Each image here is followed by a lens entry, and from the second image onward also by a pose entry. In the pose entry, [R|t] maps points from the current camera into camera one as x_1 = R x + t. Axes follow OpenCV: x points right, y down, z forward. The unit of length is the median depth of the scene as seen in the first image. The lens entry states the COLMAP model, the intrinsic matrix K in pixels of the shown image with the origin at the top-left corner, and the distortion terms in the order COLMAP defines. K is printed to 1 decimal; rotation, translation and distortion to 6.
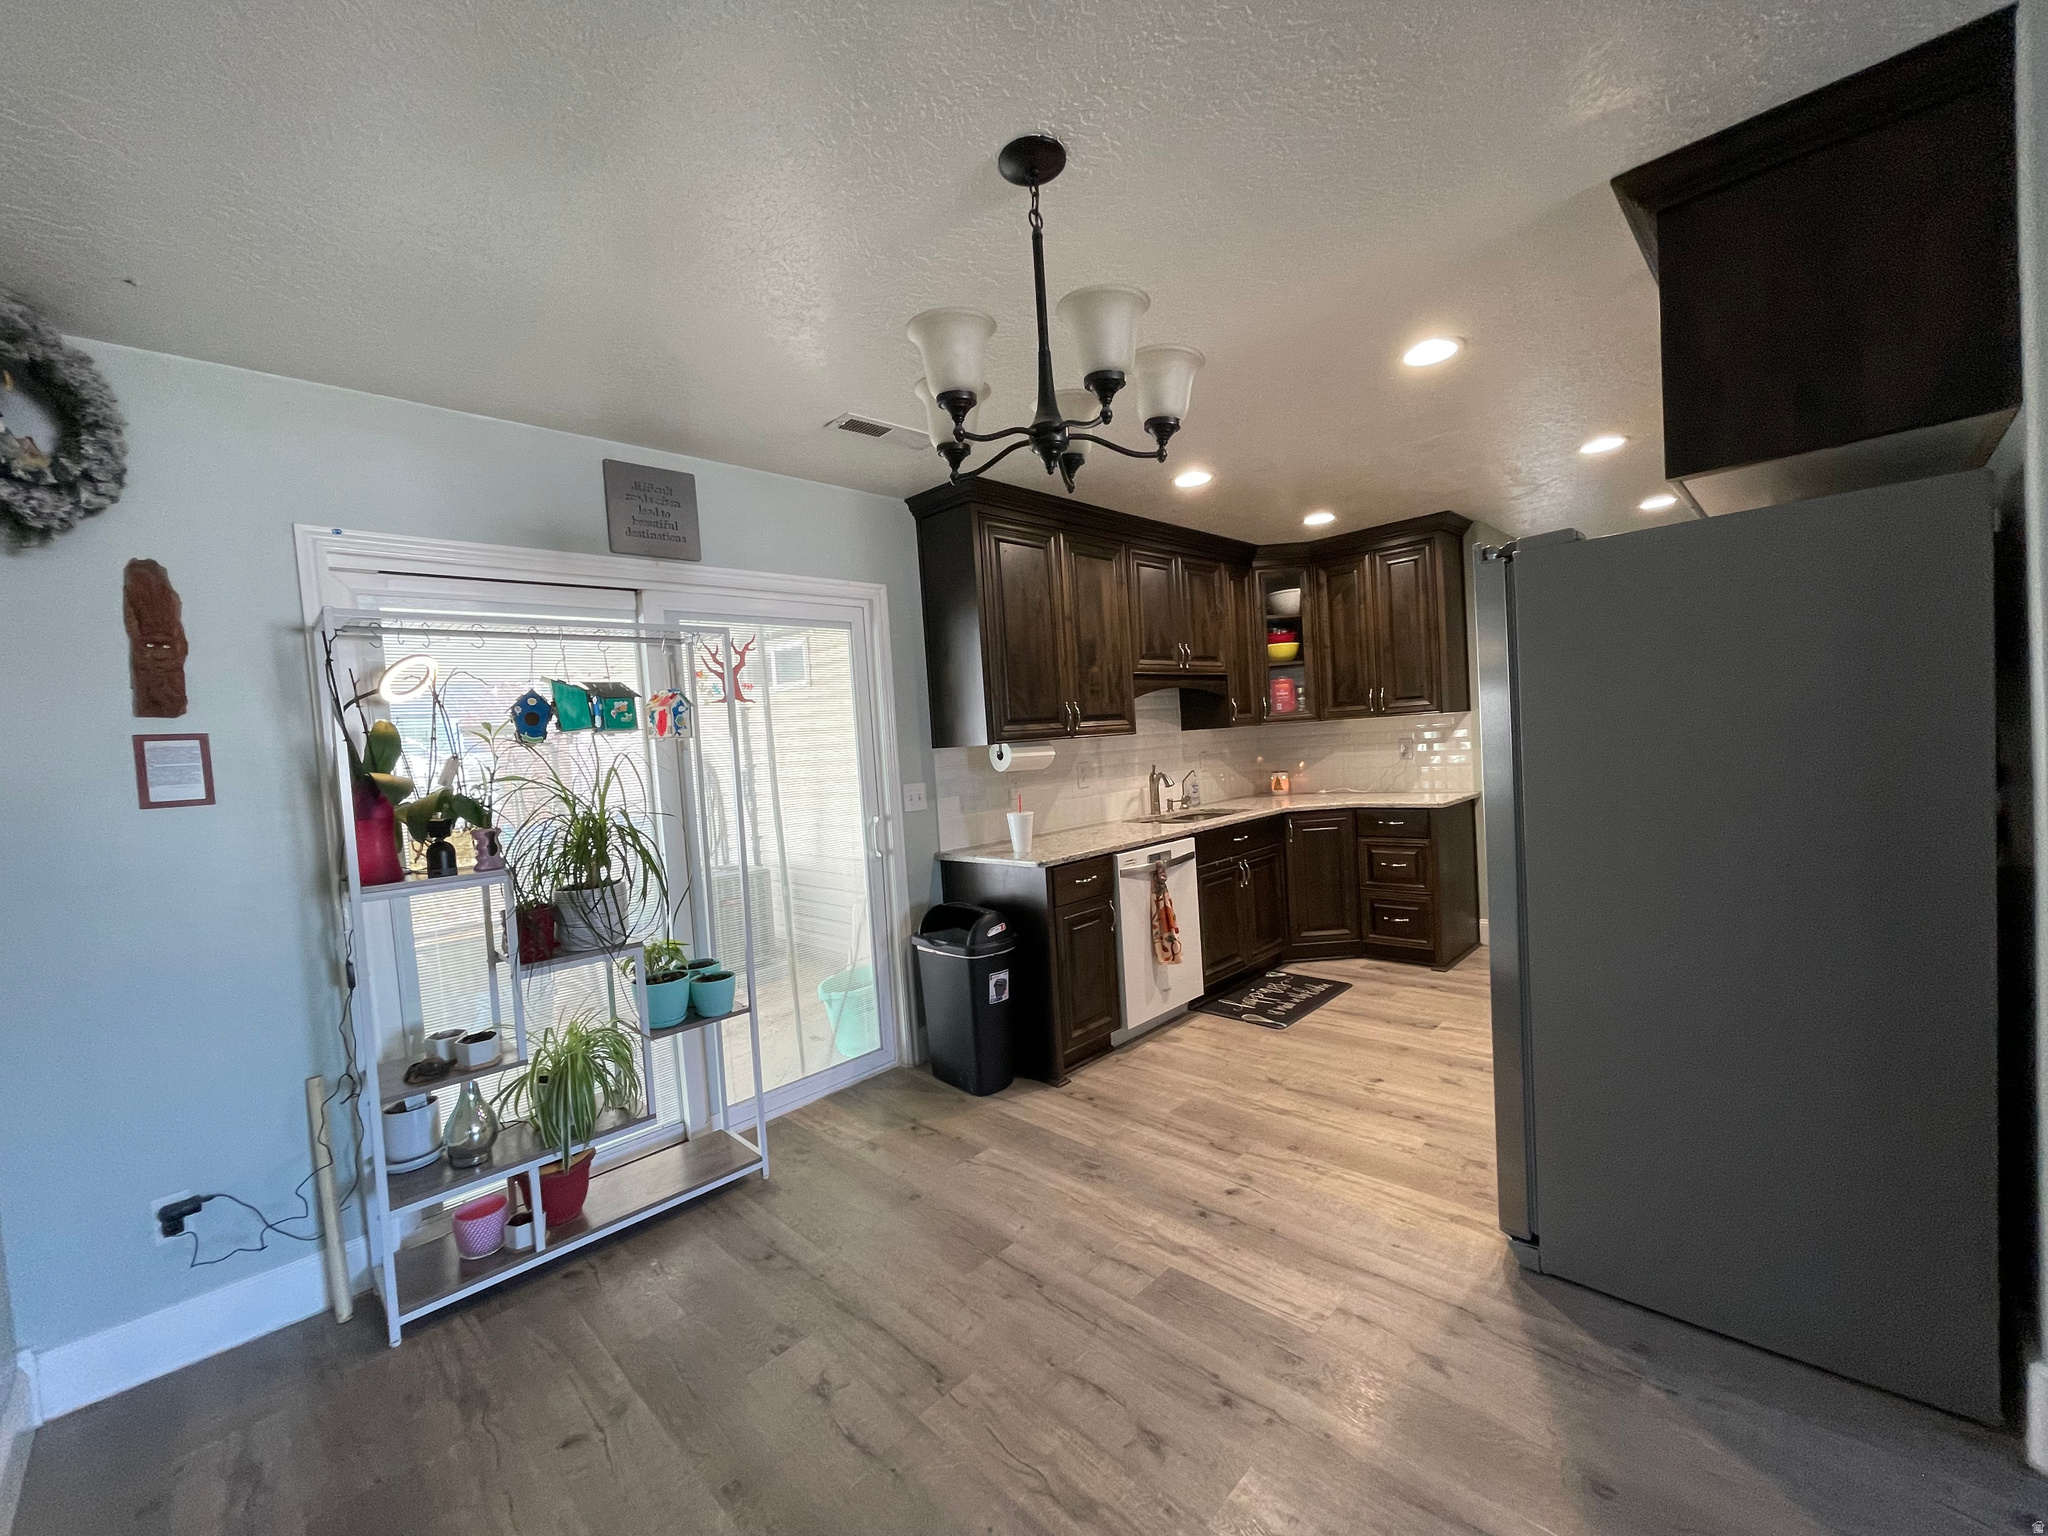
lens RADIAL K [[823.6, 0, 1019.8], [0, 823.6, 770.0], [0, 0, 1]] dist [-0.008446, -0.000025]
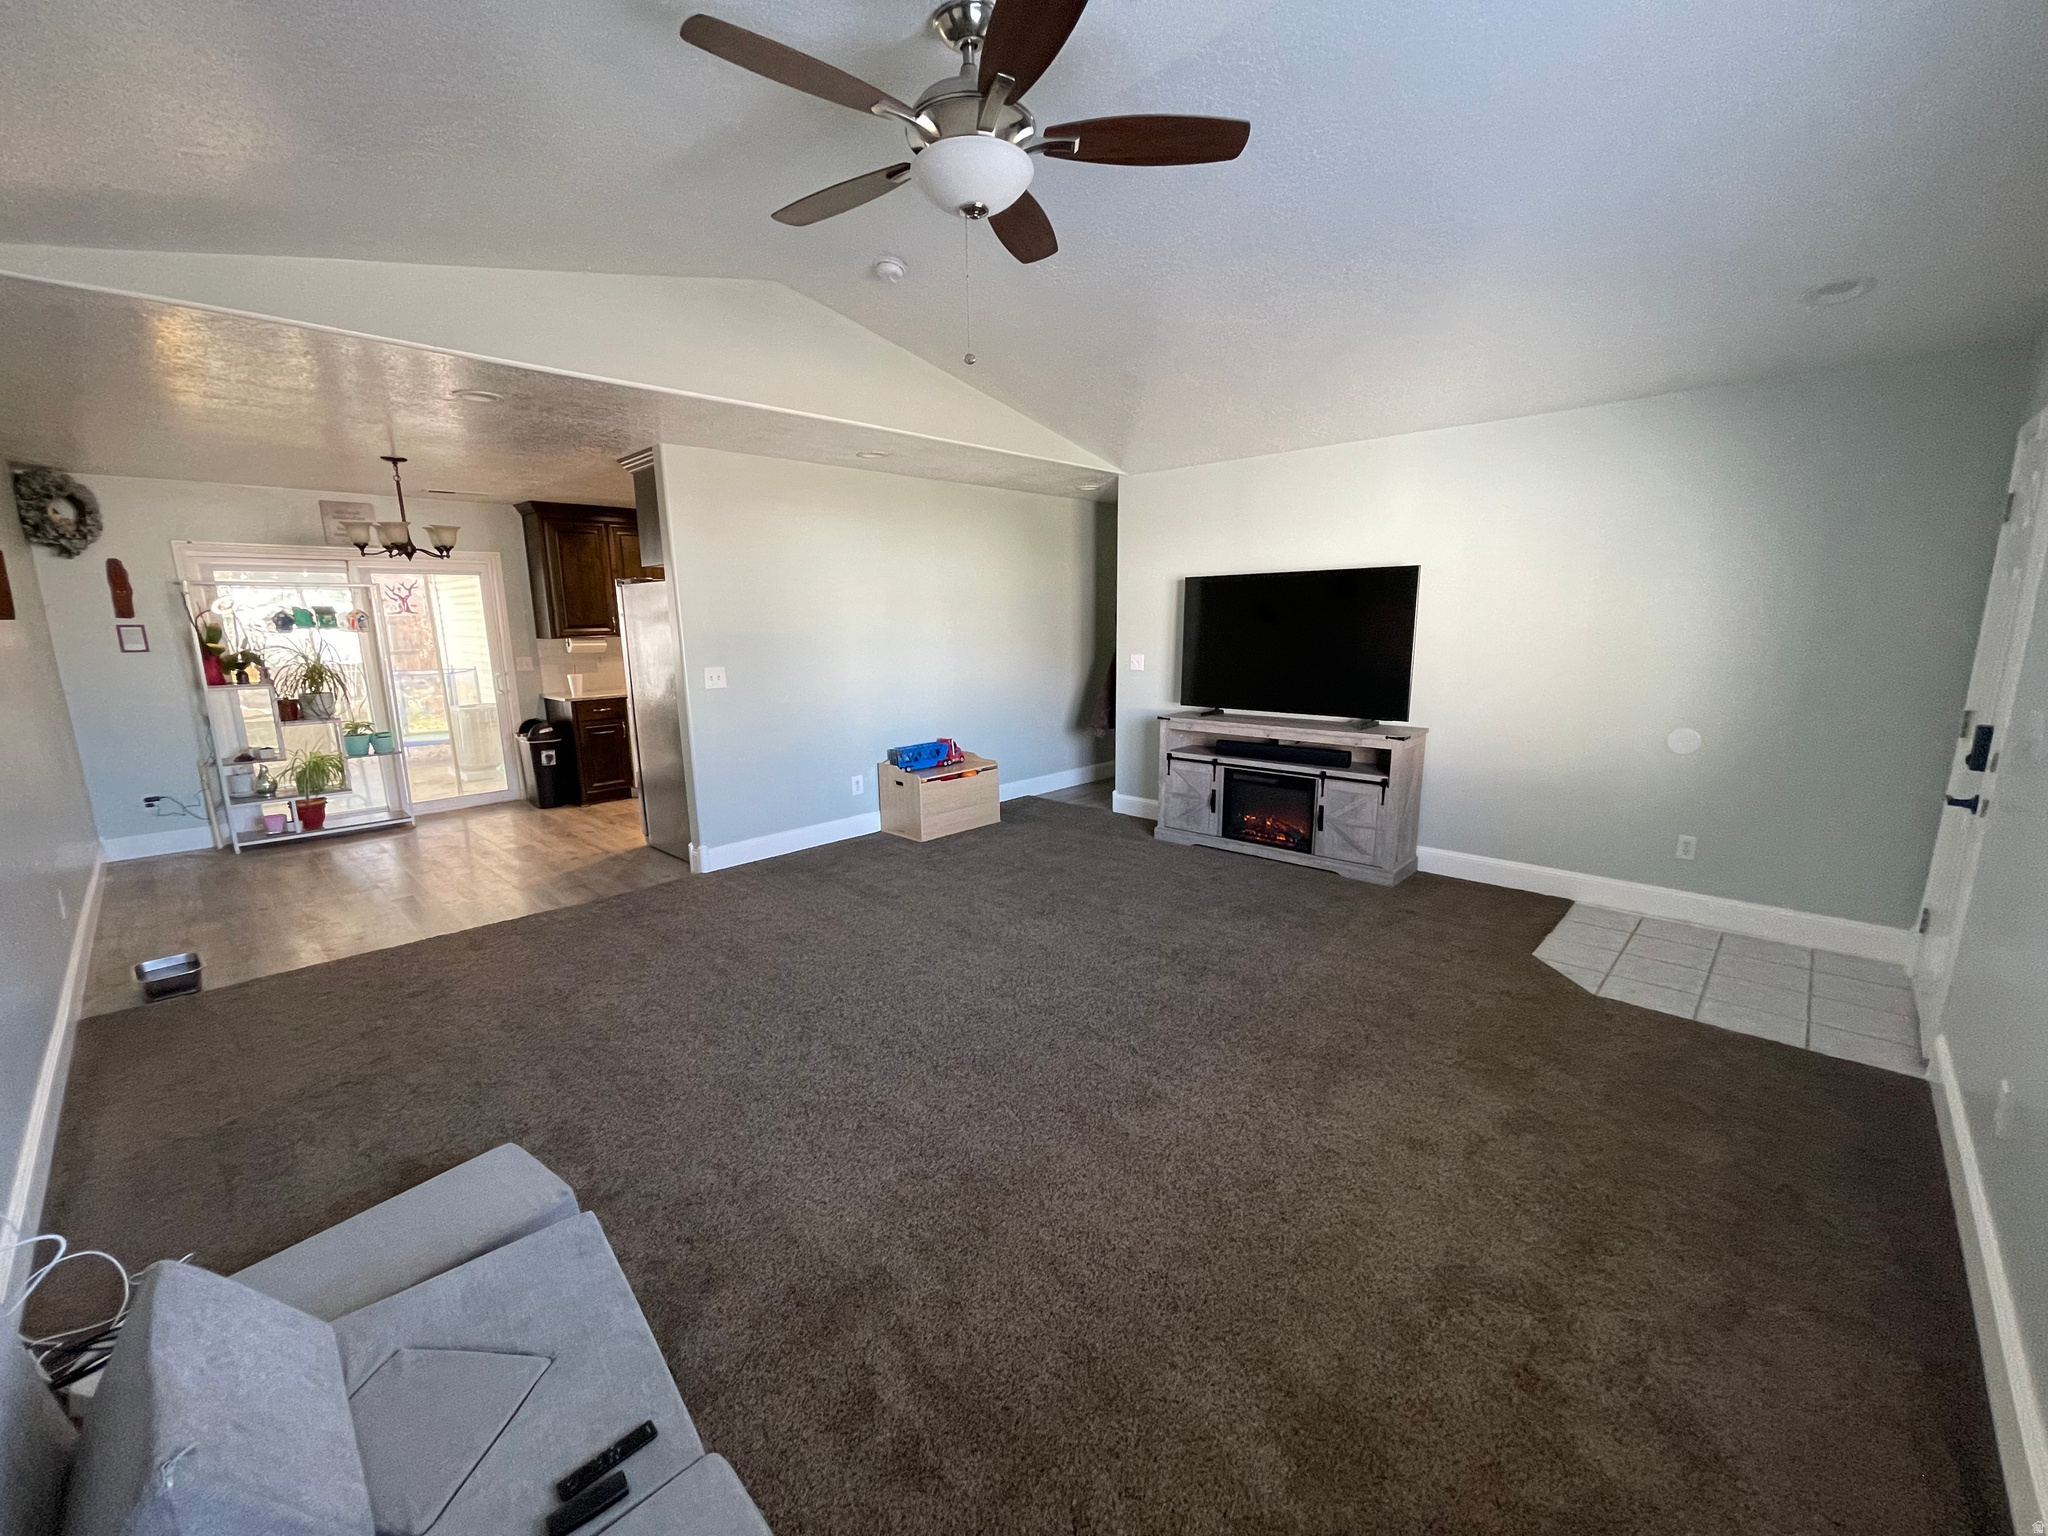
lens RADIAL K [[823.6, 0, 1029.3], [0, 823.6, 776.8], [0, 0, 1]] dist [-0.008446, -0.000025]
pose [[0.998307, 0.050345, 0.029141, 1.641243], [-0.054269, 0.986431, 0.154950, -0.112060], [-0.020945, -0.156269, 0.987492, -1.576932]]
